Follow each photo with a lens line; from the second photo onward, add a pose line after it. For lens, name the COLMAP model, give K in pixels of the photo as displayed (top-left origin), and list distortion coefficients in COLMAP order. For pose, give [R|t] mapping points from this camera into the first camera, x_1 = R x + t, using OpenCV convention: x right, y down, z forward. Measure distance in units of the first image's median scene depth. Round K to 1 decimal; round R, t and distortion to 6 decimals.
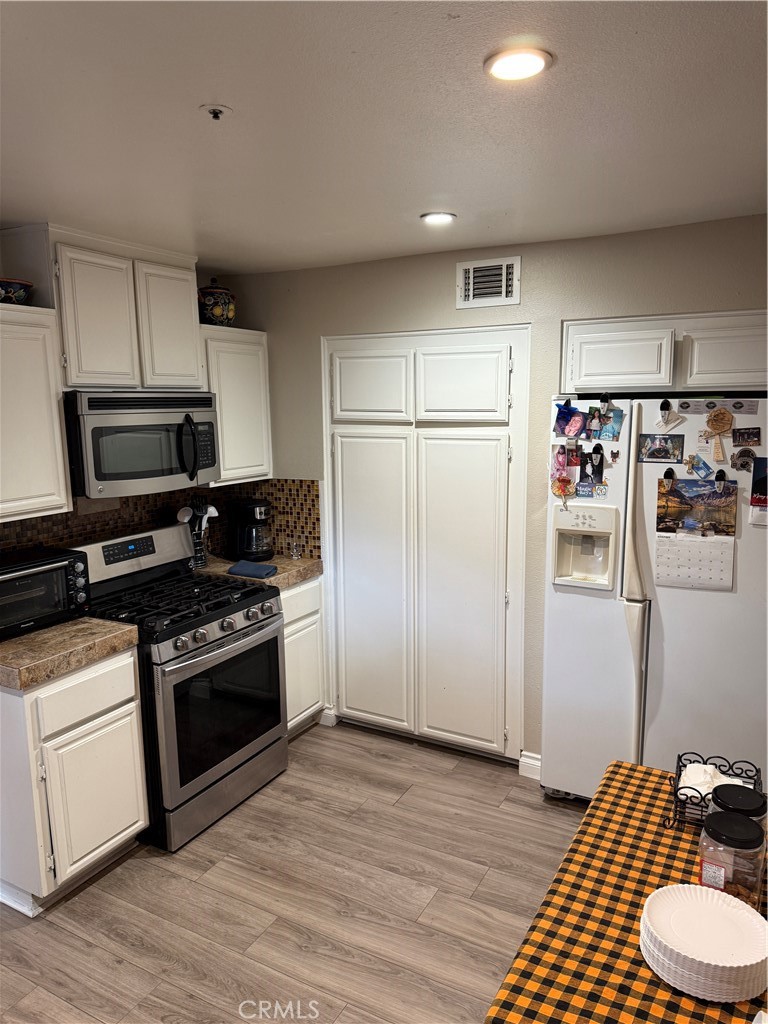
lens RADIAL K [[718.6, 0, 386.8], [0, 718.6, 517.0], [0, 0, 1]] dist [0.137169, -0.191858]
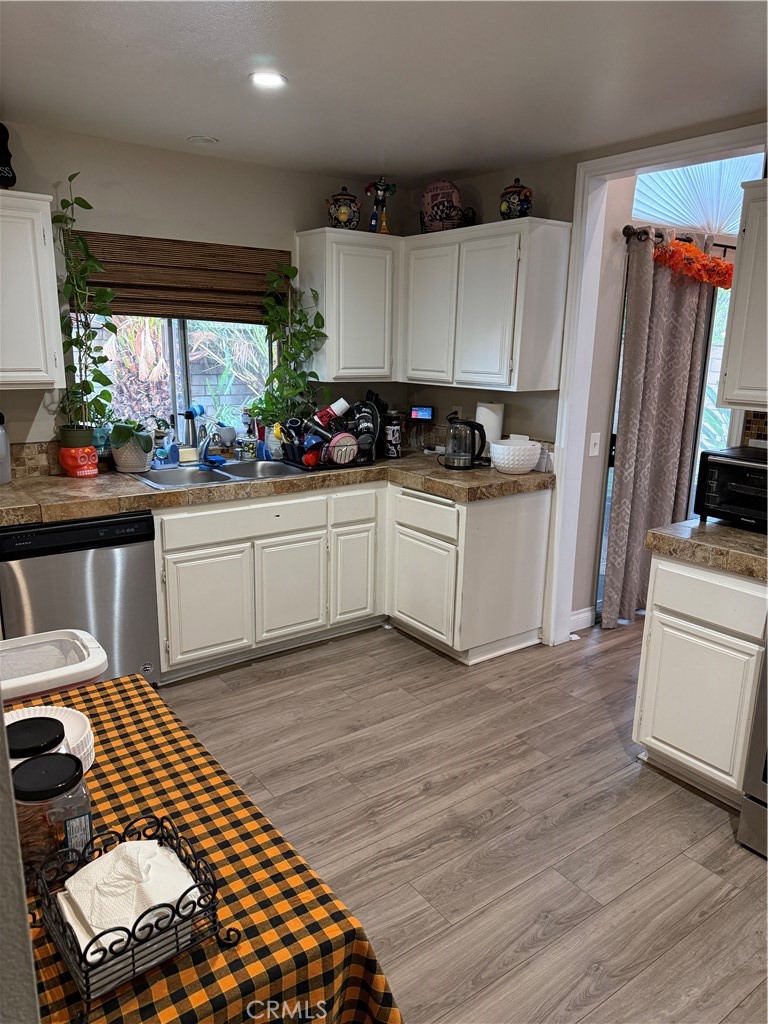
lens RADIAL K [[718.6, 0, 386.8], [0, 718.6, 517.0], [0, 0, 1]] dist [0.137169, -0.191858]
pose [[-0.430771, 0.220813, -0.875031, 0.597400], [-0.157208, 0.936419, 0.313696, -0.091221], [0.888663, 0.272693, -0.368668, 0.987899]]
